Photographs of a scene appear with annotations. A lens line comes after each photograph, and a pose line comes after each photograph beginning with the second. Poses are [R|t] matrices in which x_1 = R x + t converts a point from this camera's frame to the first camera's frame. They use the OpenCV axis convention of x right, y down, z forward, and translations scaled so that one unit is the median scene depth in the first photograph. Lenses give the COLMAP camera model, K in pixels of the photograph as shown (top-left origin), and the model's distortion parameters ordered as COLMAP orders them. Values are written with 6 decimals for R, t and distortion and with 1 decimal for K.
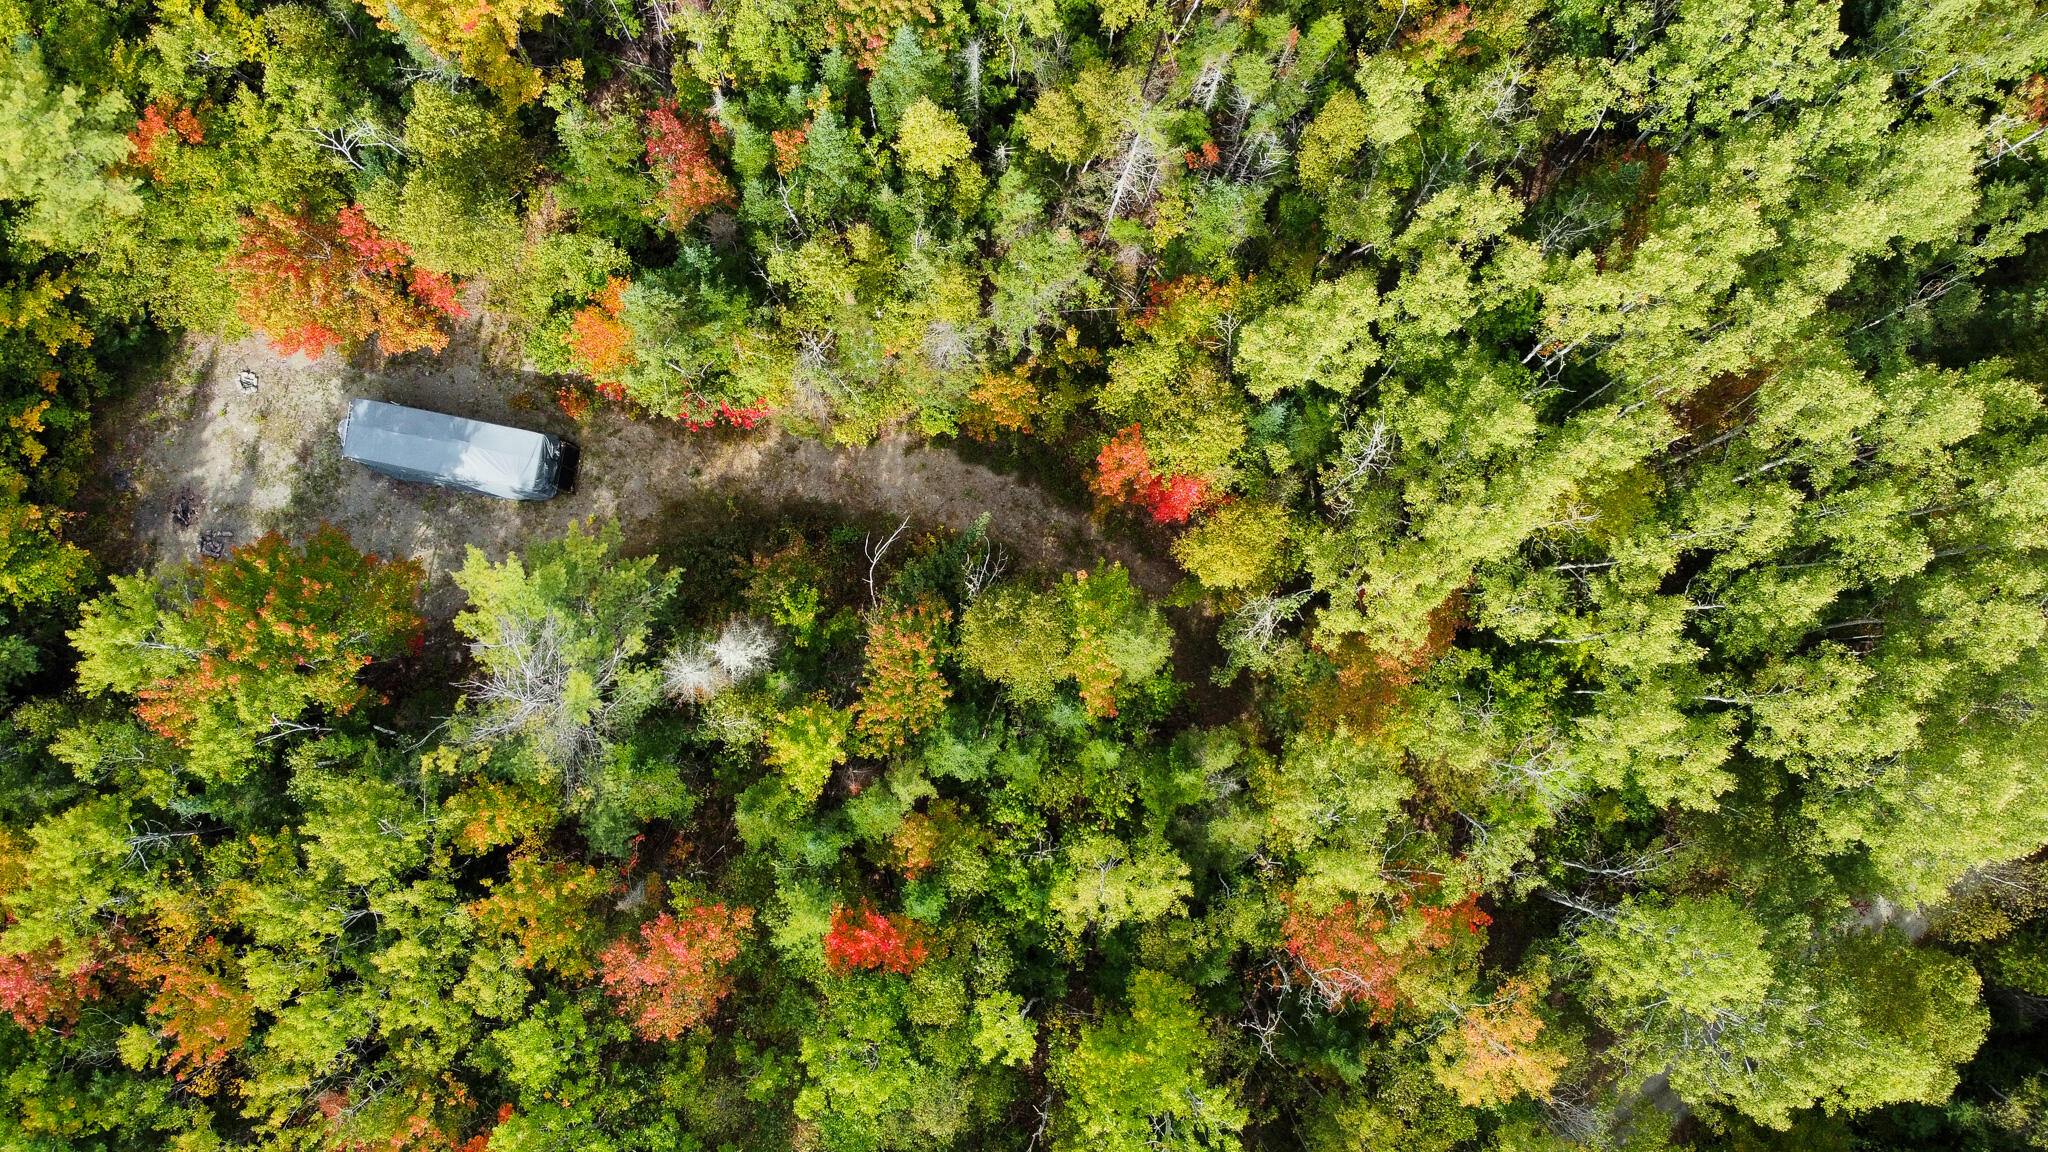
lens RADIAL K [[1504.3, 0, 1025.4], [0, 1504.3, 575.9], [0, 0, 1]] dist [0.012299, -0.010272]
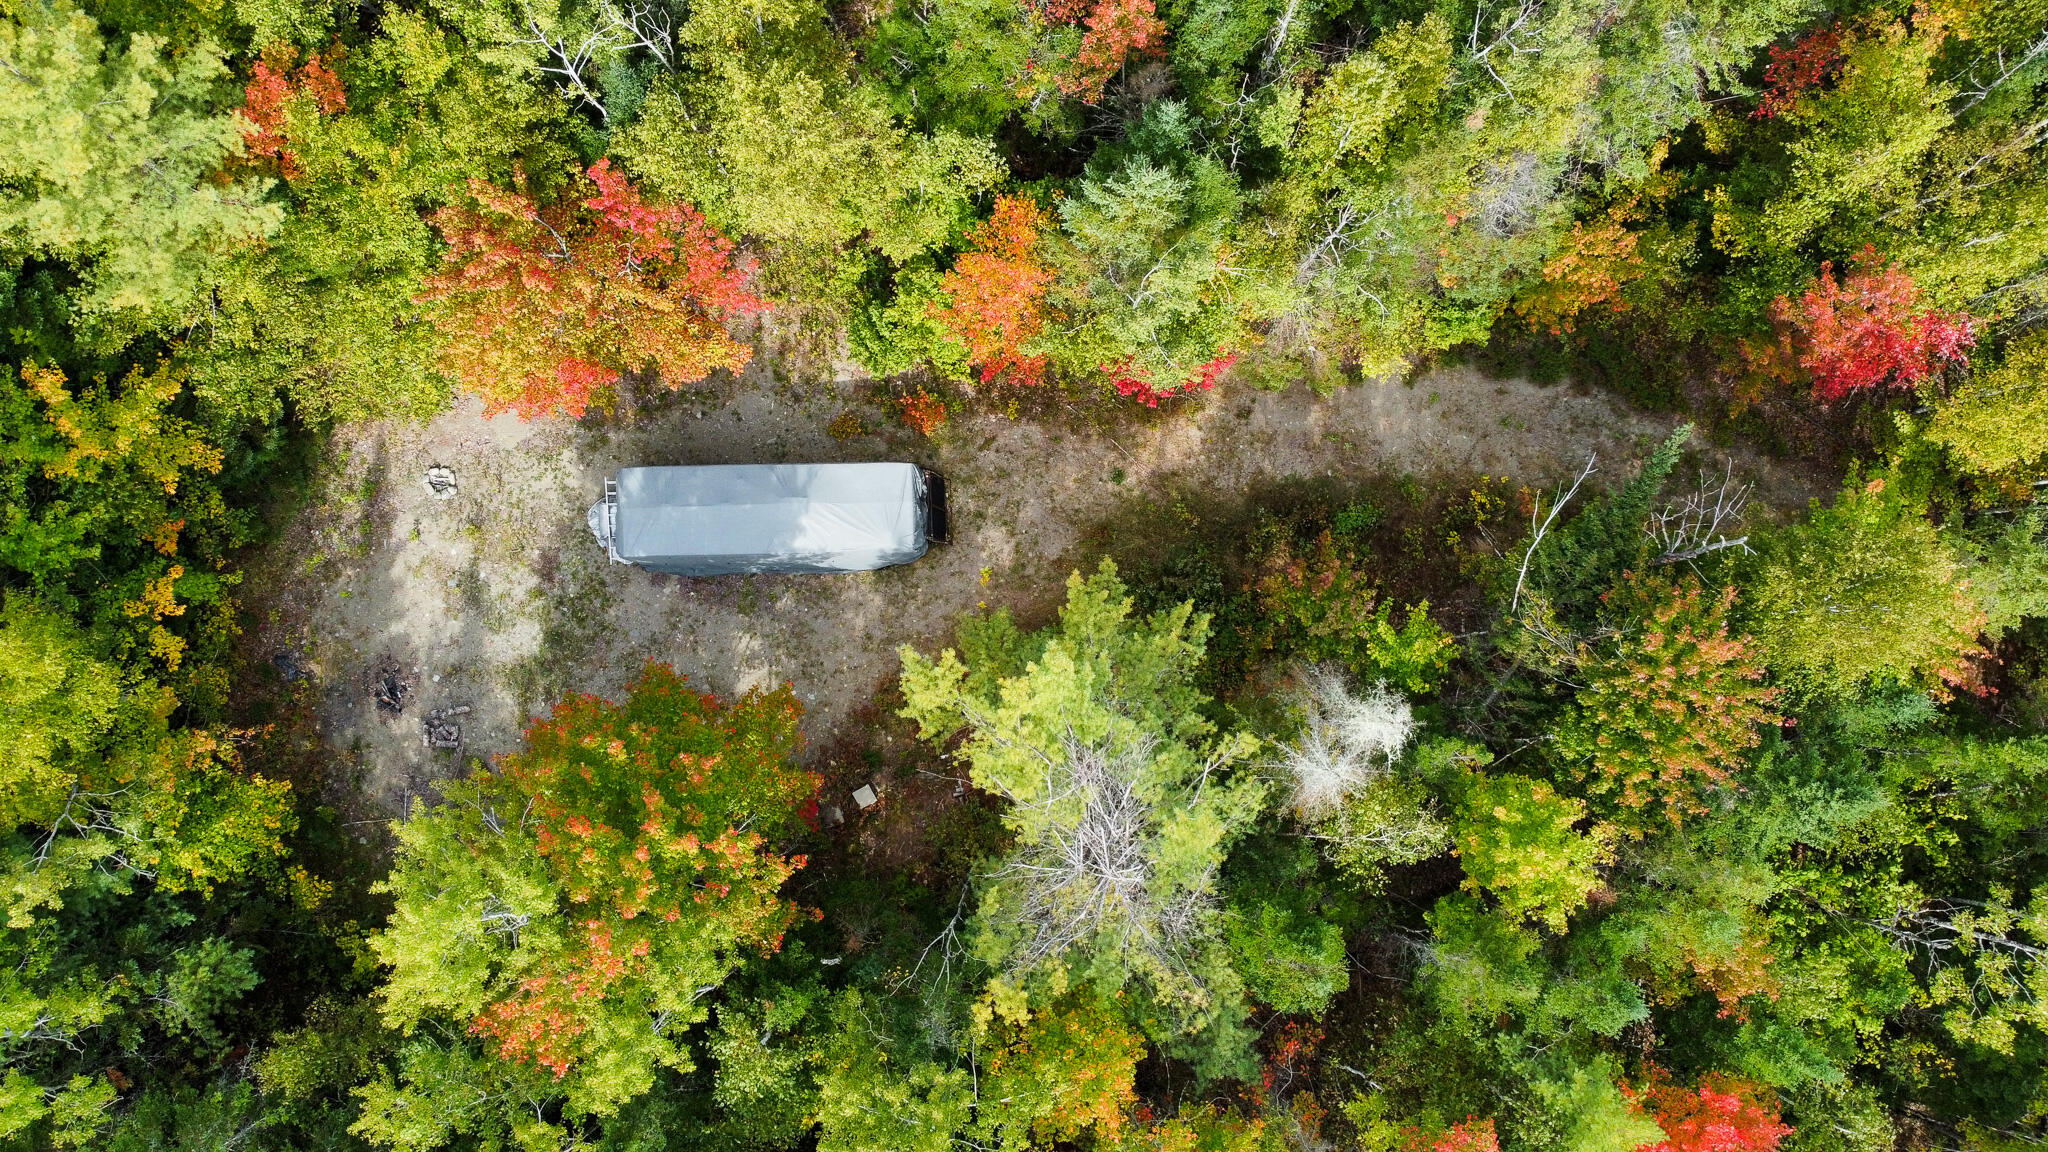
lens RADIAL K [[1504.3, 0, 1023.3], [0, 1504.3, 577.1], [0, 0, 1]] dist [0.012299, -0.010272]
pose [[0.977506, -0.209469, 0.024572, -0.294929], [0.209417, 0.977815, 0.004716, -0.036918], [-0.025015, 0.000536, 0.999687, 0.331130]]
